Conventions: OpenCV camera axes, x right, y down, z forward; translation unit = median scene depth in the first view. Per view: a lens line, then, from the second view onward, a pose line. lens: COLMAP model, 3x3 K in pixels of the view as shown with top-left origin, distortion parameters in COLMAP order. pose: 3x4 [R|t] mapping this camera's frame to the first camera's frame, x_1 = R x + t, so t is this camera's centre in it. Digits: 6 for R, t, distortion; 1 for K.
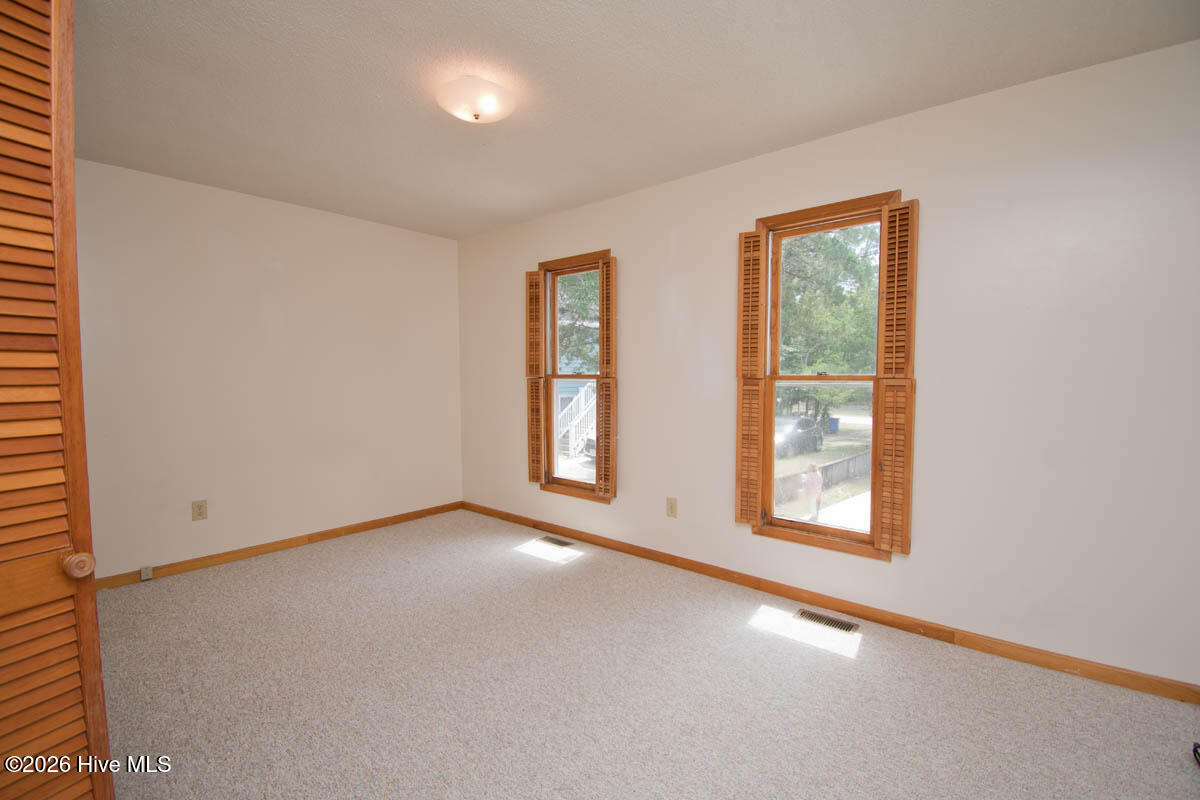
lens RADIAL K [[541.1, 0, 603.6], [0, 541.1, 402.7], [0, 0, 1]] dist [0.025427, -0.027036]
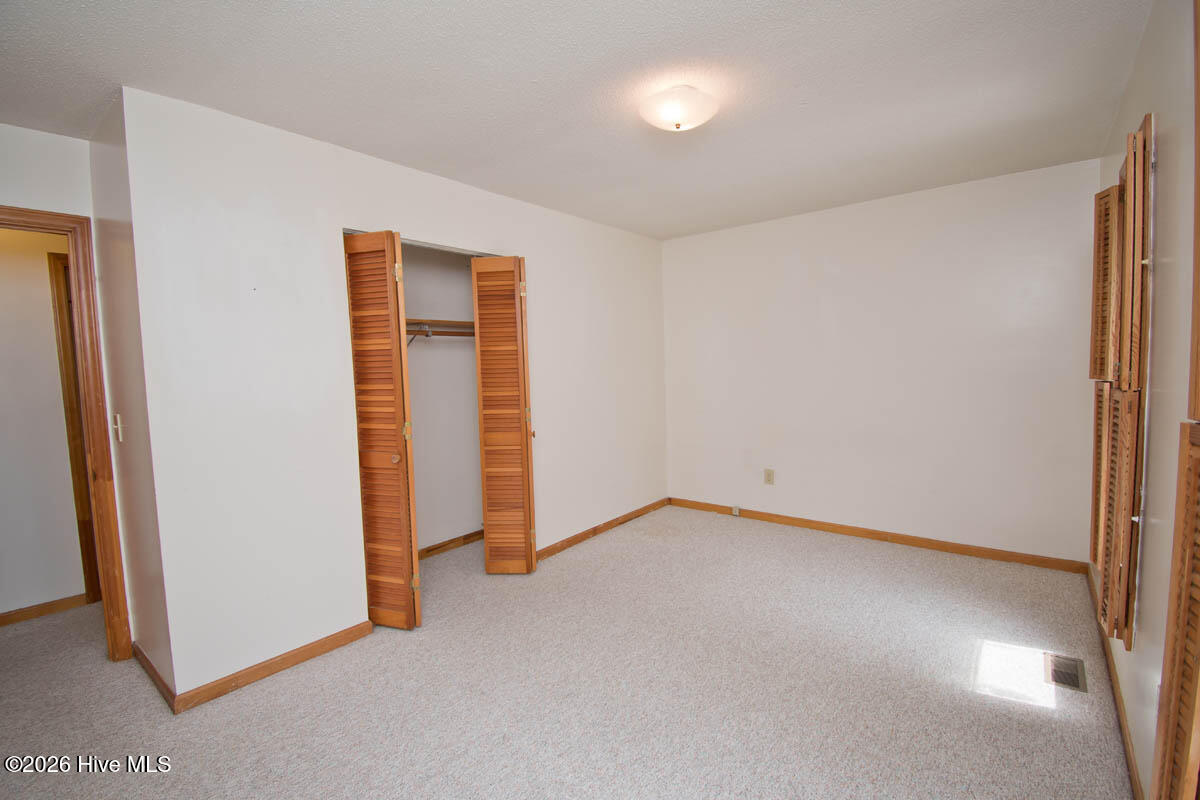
lens RADIAL K [[541.1, 0, 603.6], [0, 541.1, 402.7], [0, 0, 1]] dist [0.025427, -0.027036]
pose [[0.007387, 0.073681, -0.997254, 0.617274], [-0.023122, 0.997028, 0.073493, -0.075875], [0.999705, 0.022516, 0.009069, 0.684280]]
